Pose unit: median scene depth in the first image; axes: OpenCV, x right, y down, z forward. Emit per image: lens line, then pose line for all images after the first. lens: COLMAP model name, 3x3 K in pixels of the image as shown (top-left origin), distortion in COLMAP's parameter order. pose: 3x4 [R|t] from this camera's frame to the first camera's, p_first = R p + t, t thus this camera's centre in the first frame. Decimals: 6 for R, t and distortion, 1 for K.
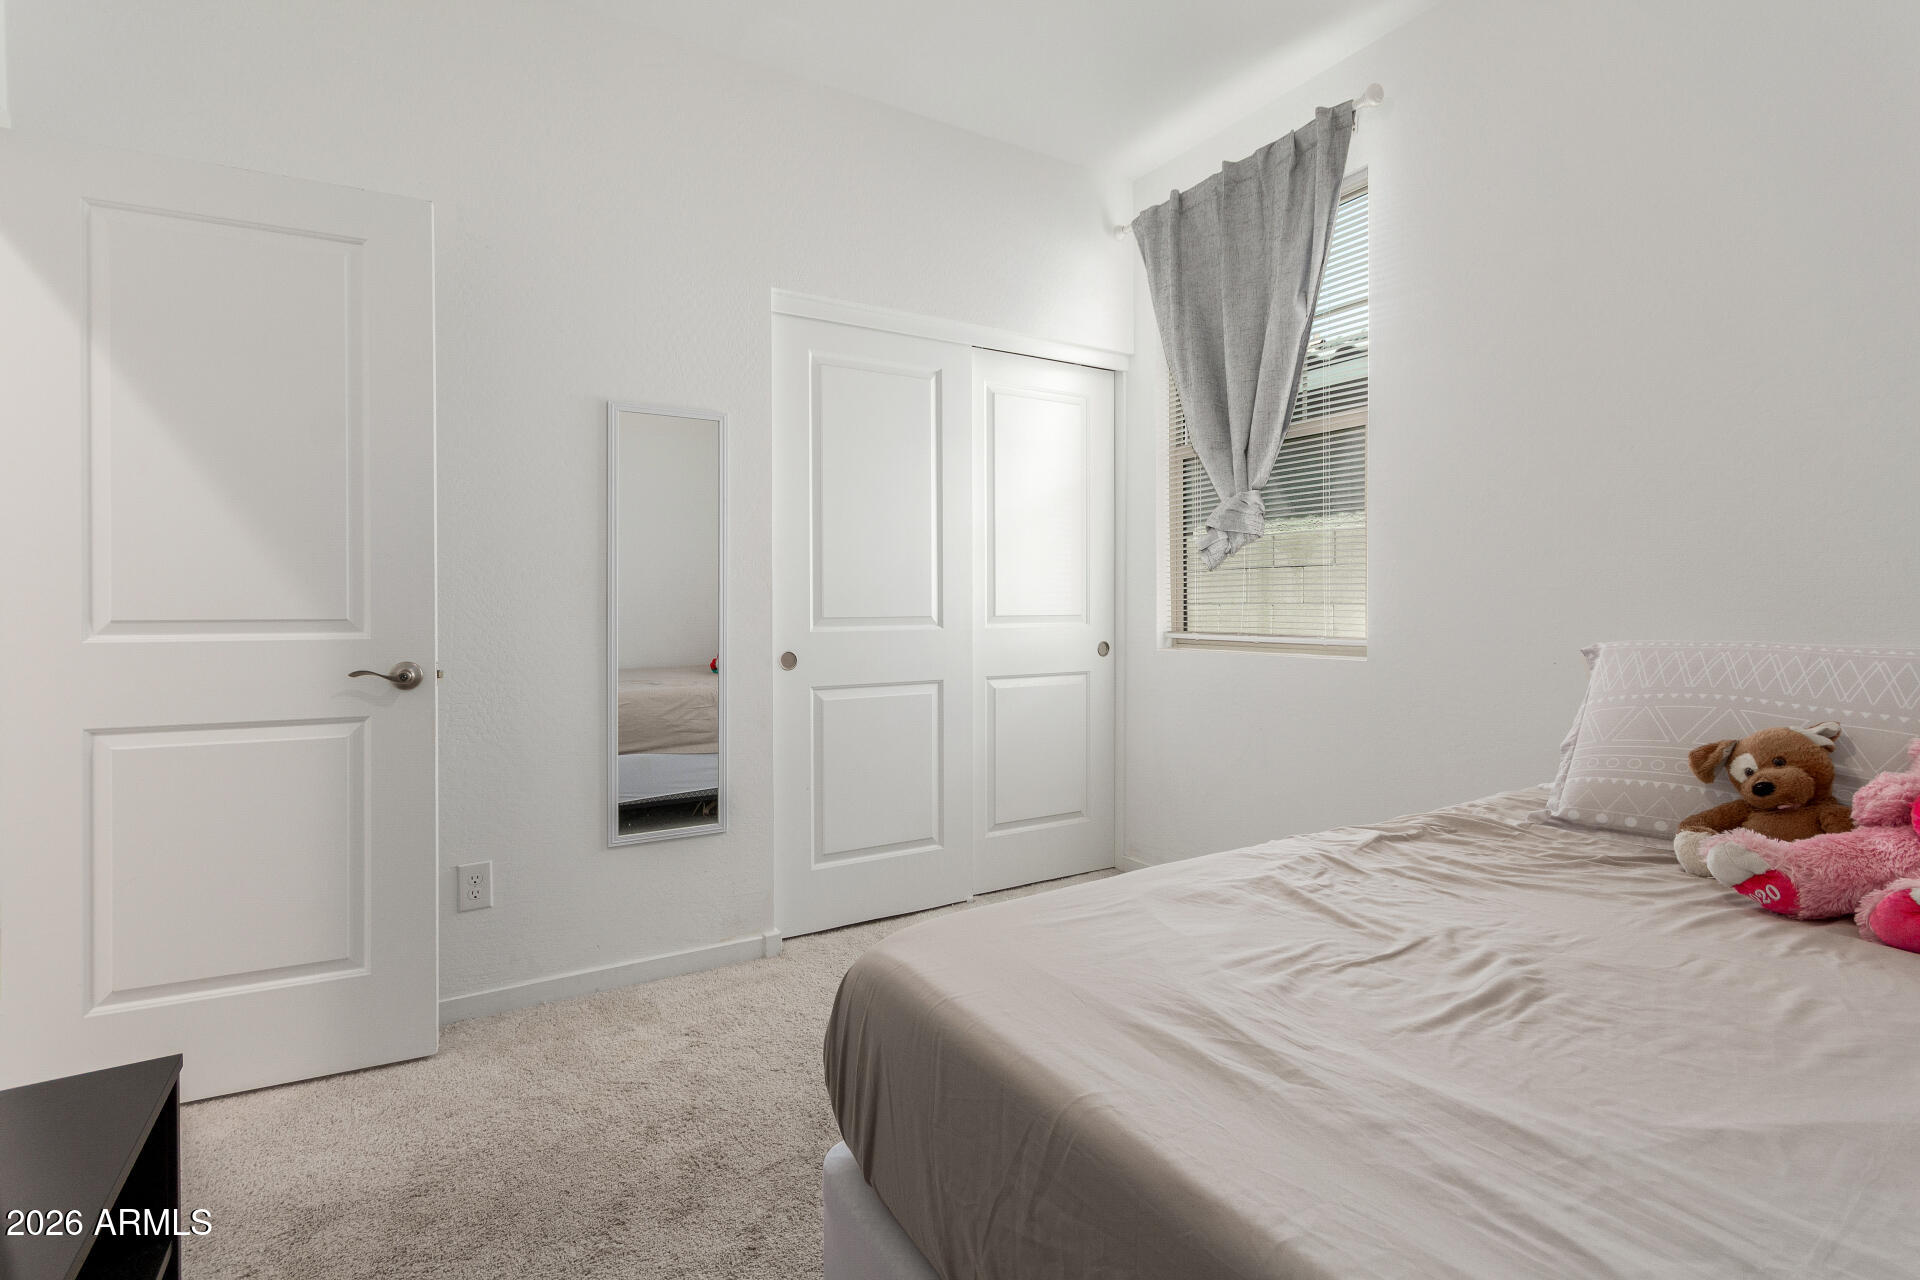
lens RADIAL K [[900.7, 0, 958.5], [0, 900.7, 616.7], [0, 0, 1]] dist [0.001592, 0.000139]
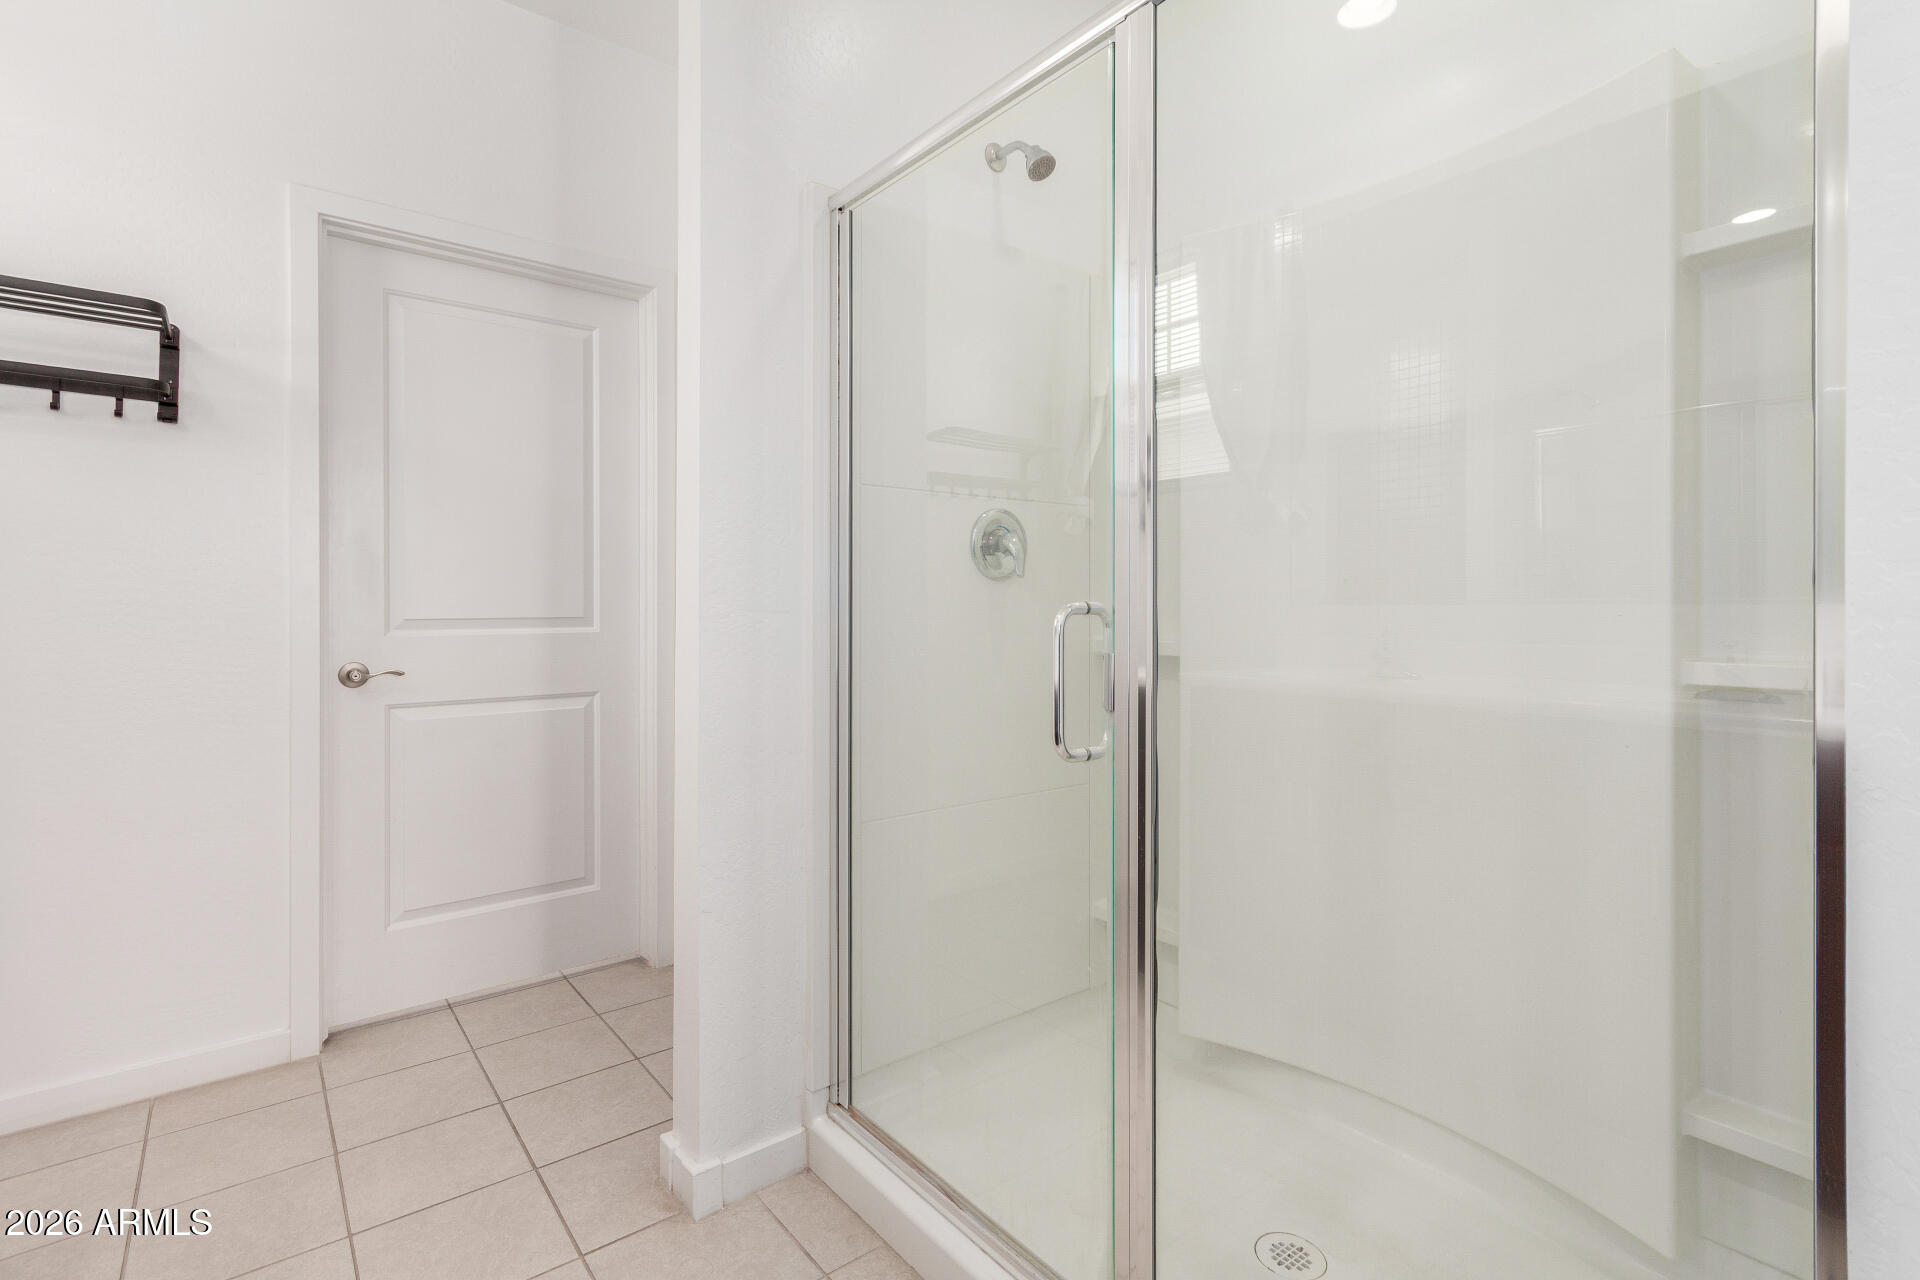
lens RADIAL K [[900.7, 0, 958.5], [0, 900.7, 616.7], [0, 0, 1]] dist [0.001592, 0.000139]
pose [[0.984496, -0.009662, 0.175143, -0.368682], [0.008220, 0.999926, 0.008956, -0.004822], [-0.175217, -0.007377, 0.984502, -0.369941]]
